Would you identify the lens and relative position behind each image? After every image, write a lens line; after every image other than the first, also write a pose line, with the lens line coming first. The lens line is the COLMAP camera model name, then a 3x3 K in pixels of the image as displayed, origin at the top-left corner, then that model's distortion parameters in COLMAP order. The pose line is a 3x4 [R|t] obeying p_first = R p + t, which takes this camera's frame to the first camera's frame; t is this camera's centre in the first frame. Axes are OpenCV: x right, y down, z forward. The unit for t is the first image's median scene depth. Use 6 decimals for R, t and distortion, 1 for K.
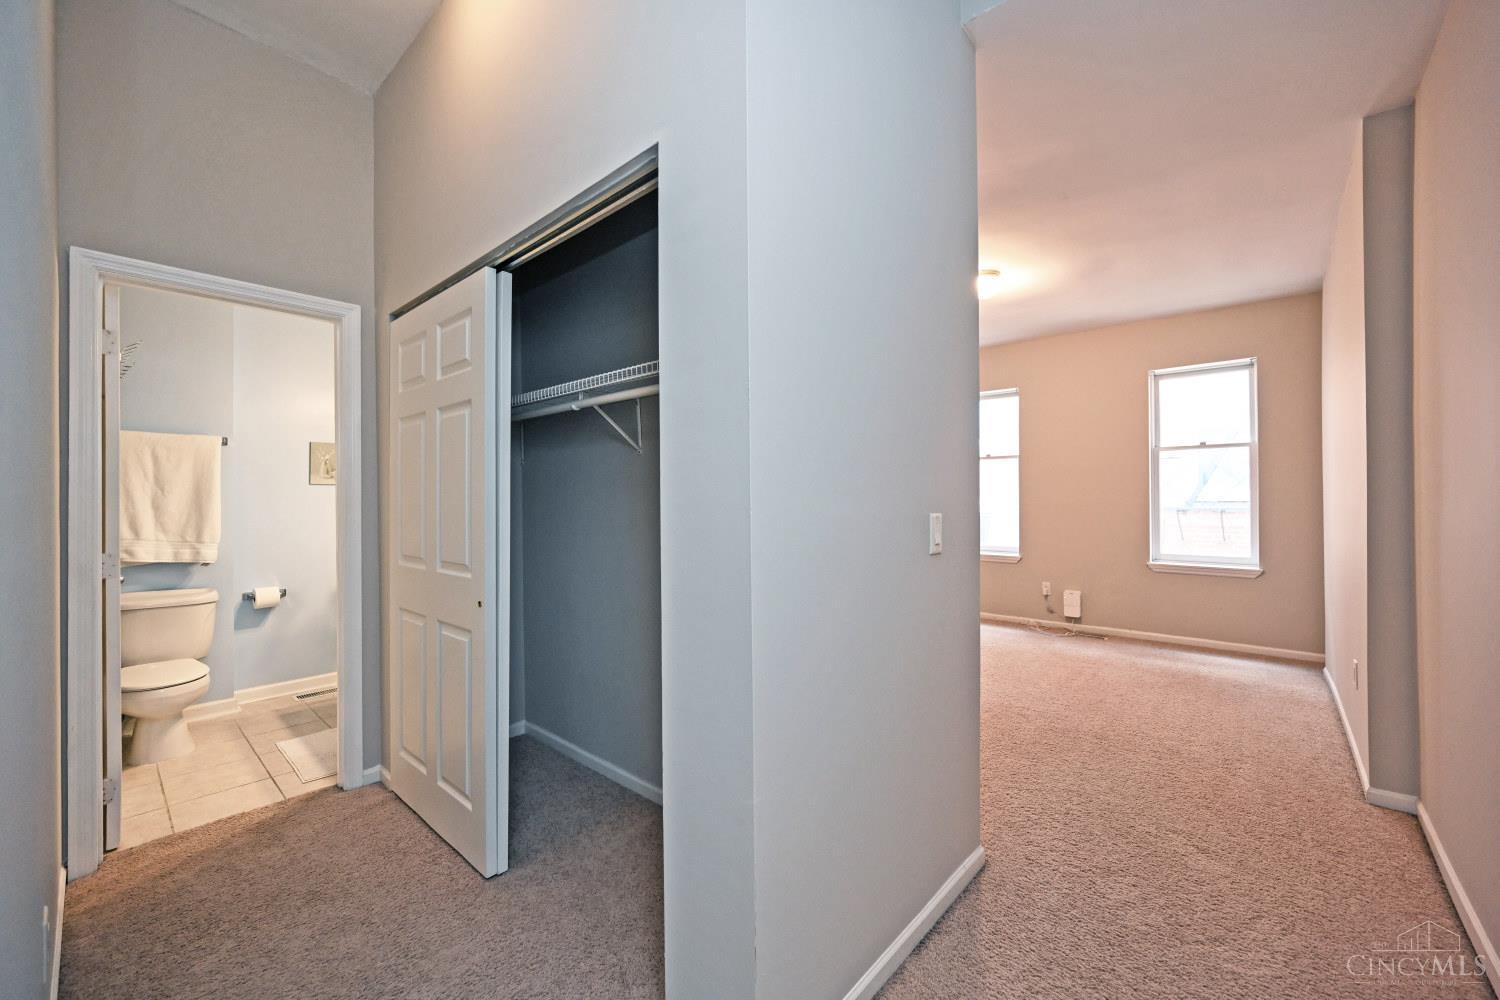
lens RADIAL K [[597.1, 0, 740.9], [0, 597.1, 495.7], [0, 0, 1]] dist [-0.002054, 0.000307]
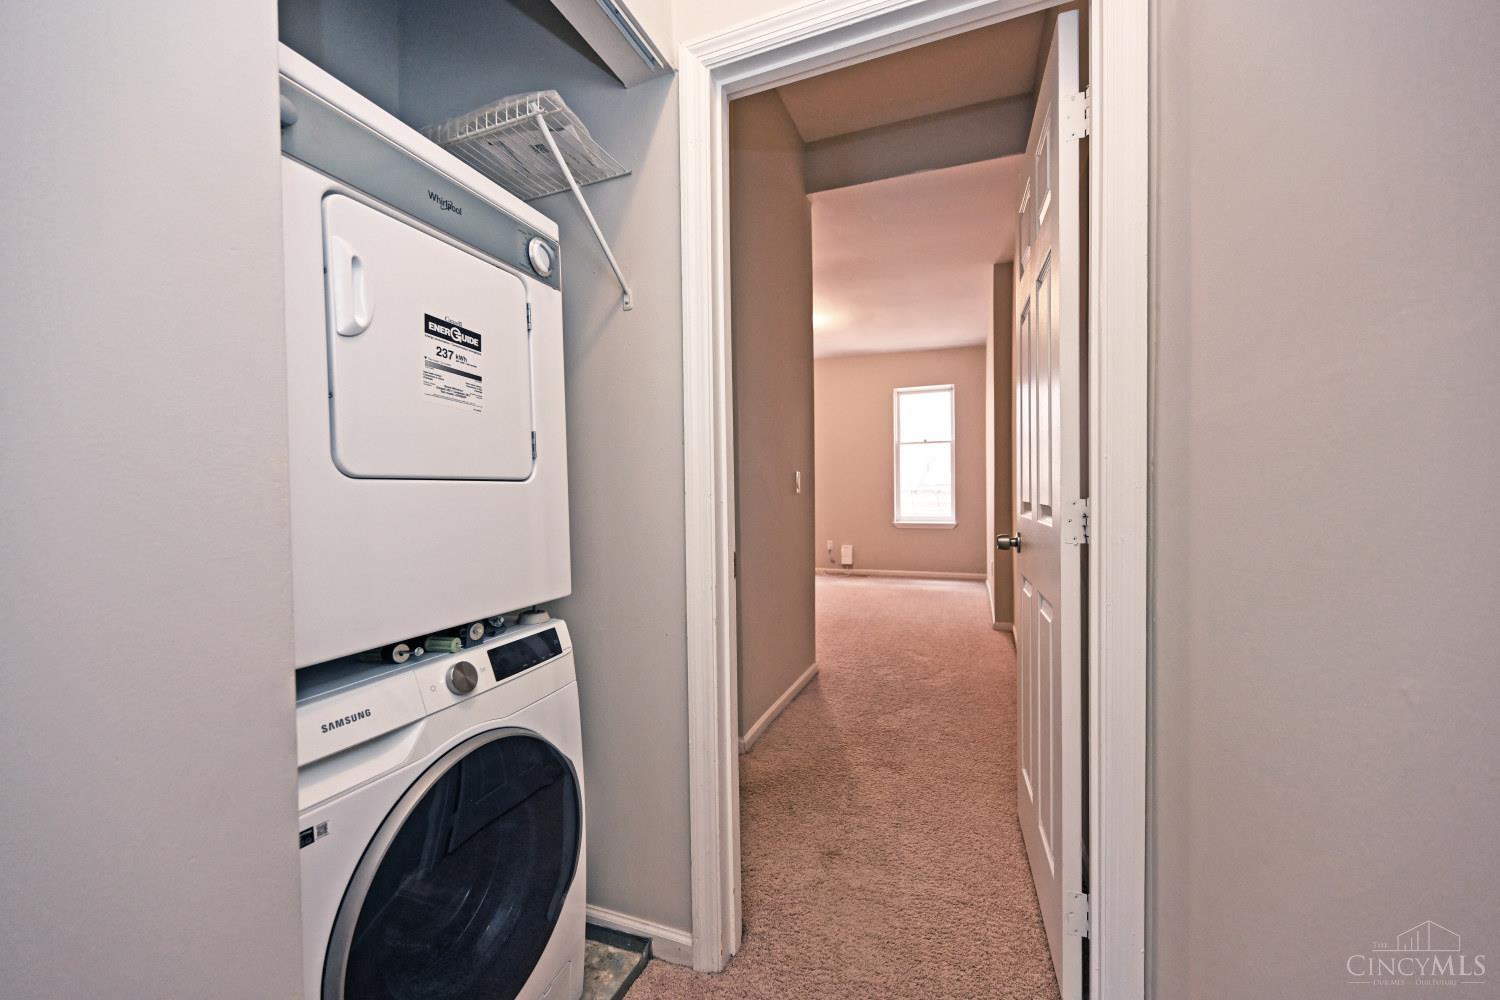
lens RADIAL K [[597.1, 0, 752.5], [0, 597.1, 505.0], [0, 0, 1]] dist [-0.002054, 0.000307]
pose [[0.931918, -0.016440, 0.362295, -0.171011], [0.006909, 0.999596, 0.027587, 0.030290], [-0.362602, -0.023206, 0.931655, -0.239302]]
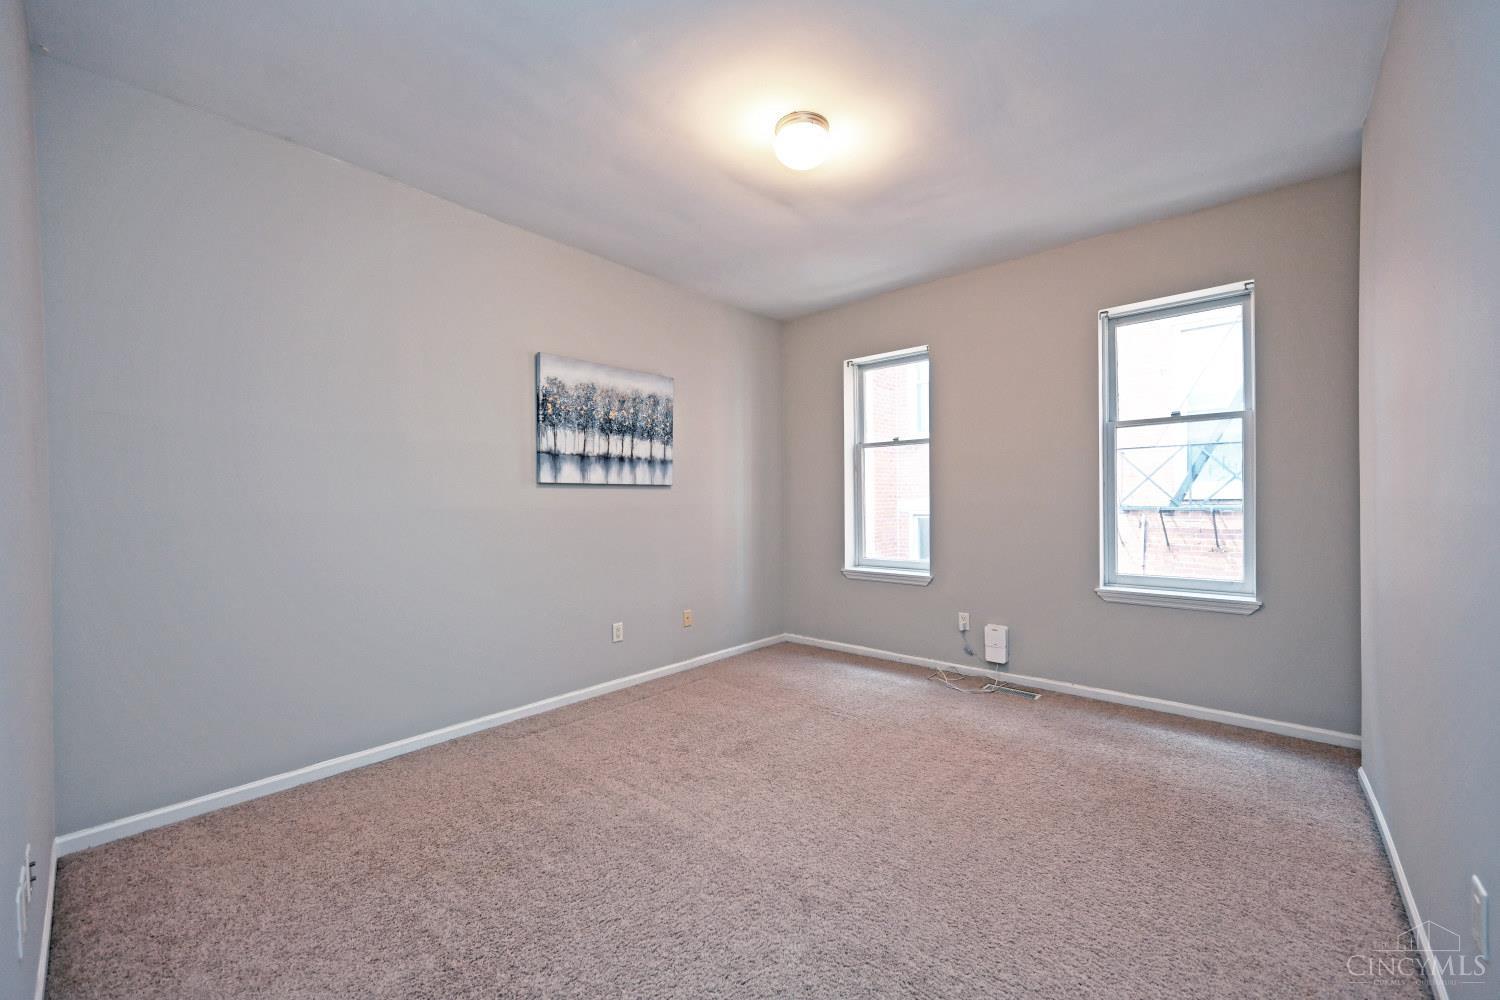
lens RADIAL K [[597.1, 0, 748.8], [0, 597.1, 504.7], [0, 0, 1]] dist [-0.002054, 0.000307]
pose [[0.999968, -0.005741, 0.005556, 0.298215], [0.005674, 0.999912, 0.012026, 0.005164], [-0.005625, -0.011994, 0.999912, 0.337005]]
